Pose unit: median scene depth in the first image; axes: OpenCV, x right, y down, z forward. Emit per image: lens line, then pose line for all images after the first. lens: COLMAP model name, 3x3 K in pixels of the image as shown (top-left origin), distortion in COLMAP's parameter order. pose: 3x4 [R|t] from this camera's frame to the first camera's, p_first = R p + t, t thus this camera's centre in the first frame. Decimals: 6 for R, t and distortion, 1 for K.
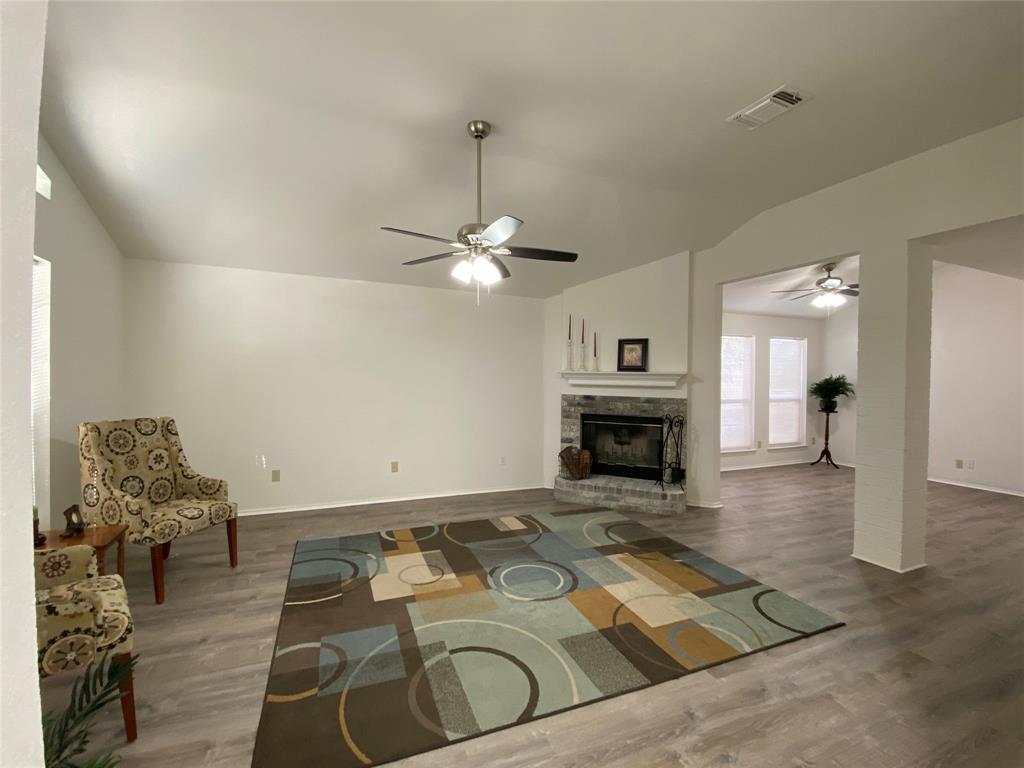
lens RADIAL K [[447.2, 0, 507.5], [0, 447.2, 382.1], [0, 0, 1]] dist [0.047542, -0.043703]
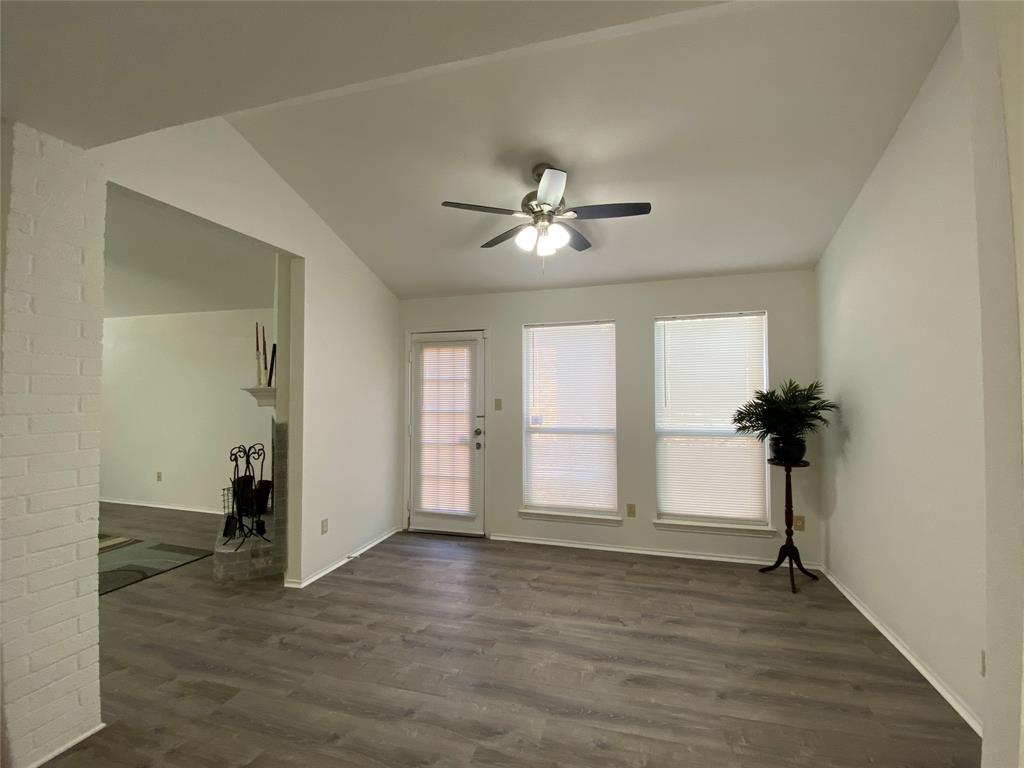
lens RADIAL K [[447.2, 0, 507.5], [0, 447.2, 382.1], [0, 0, 1]] dist [0.047542, -0.043703]
pose [[0.778062, -0.024845, -0.627696, 0.776546], [0.001790, 0.999301, -0.037335, -0.001701], [0.628185, 0.027925, 0.777563, 0.452097]]
